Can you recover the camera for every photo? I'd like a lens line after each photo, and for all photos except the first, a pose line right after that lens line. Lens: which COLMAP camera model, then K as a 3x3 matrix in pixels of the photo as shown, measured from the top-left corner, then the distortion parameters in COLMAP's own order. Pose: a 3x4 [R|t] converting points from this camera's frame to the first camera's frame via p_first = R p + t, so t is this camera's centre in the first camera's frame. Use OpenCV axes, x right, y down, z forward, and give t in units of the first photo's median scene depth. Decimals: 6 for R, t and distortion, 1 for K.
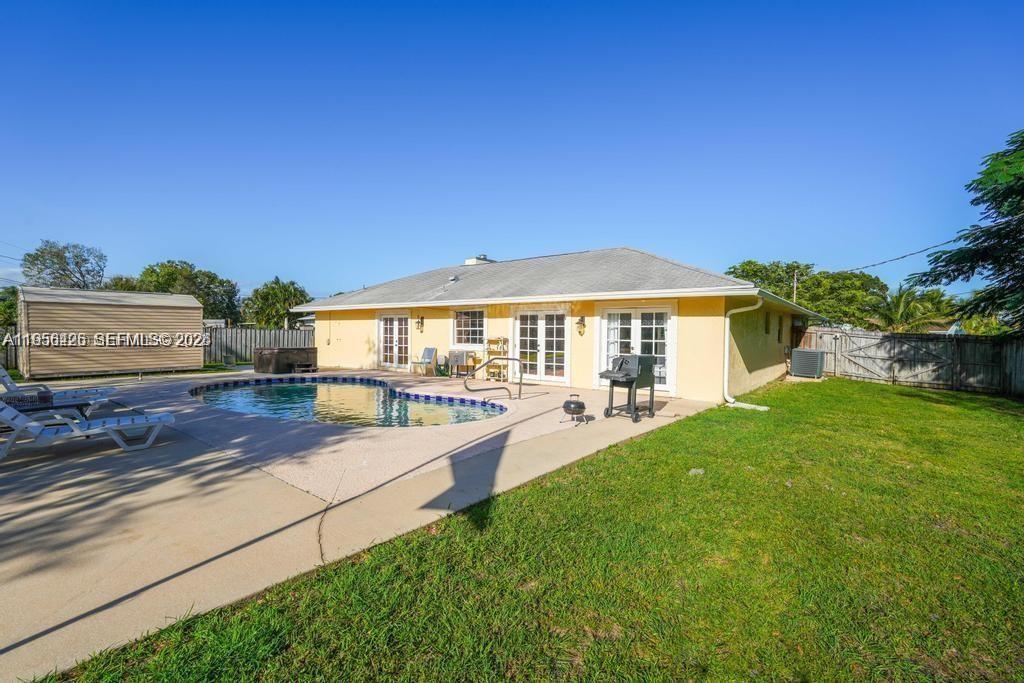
lens RADIAL K [[455.2, 0, 505.0], [0, 455.2, 341.0], [0, 0, 1]] dist [-0.003514, -0.000451]
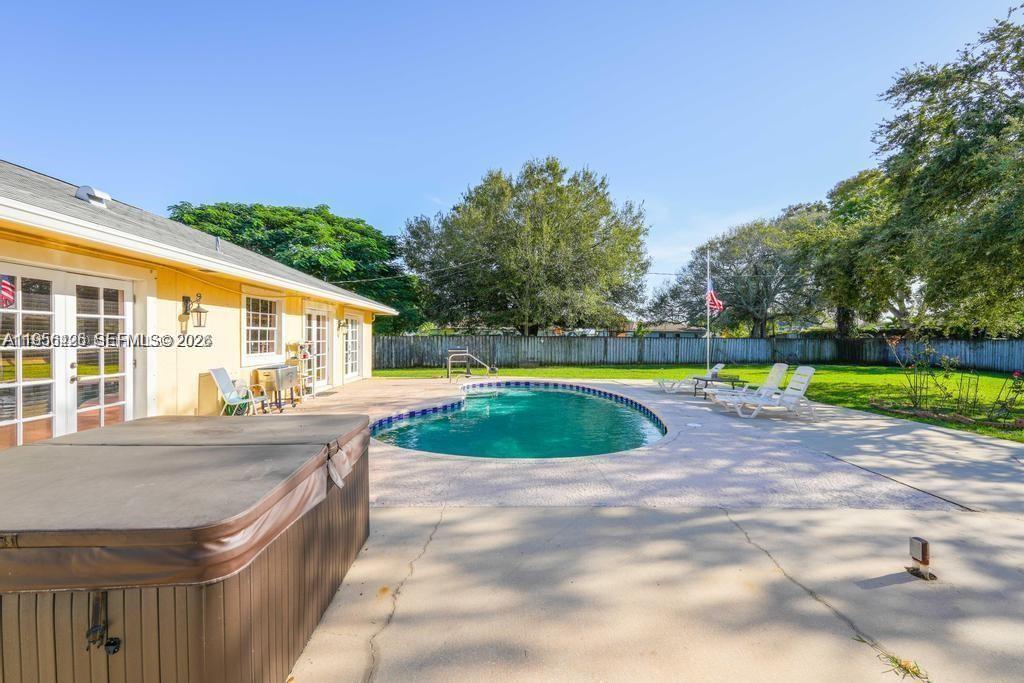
lens RADIAL K [[455.2, 0, 505.0], [0, 455.2, 341.0], [0, 0, 1]] dist [-0.003514, -0.000451]
pose [[-0.643542, -0.020606, 0.765134, -0.780290], [0.001083, 0.999612, 0.027832, -0.027807], [-0.765410, 0.018740, -0.643270, 1.195480]]
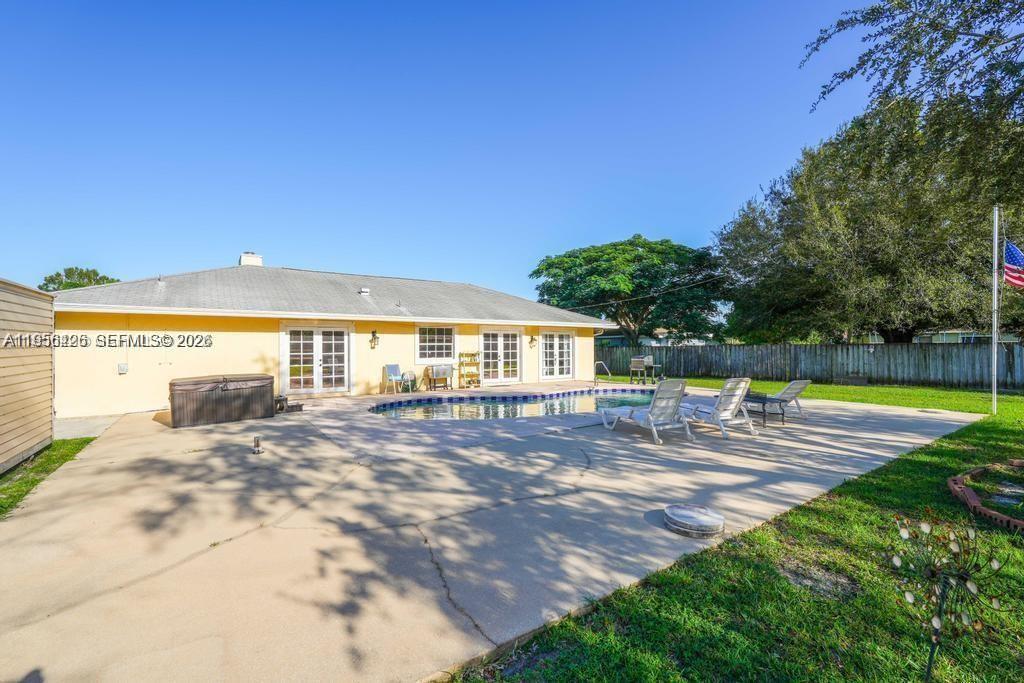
lens RADIAL K [[455.2, 0, 505.0], [0, 455.2, 341.0], [0, 0, 1]] dist [-0.003514, -0.000451]
pose [[0.290674, -0.000305, 0.956822, -1.124035], [0.025964, 0.999634, -0.007569, -0.023083], [-0.956470, 0.027043, 0.290575, 0.551992]]
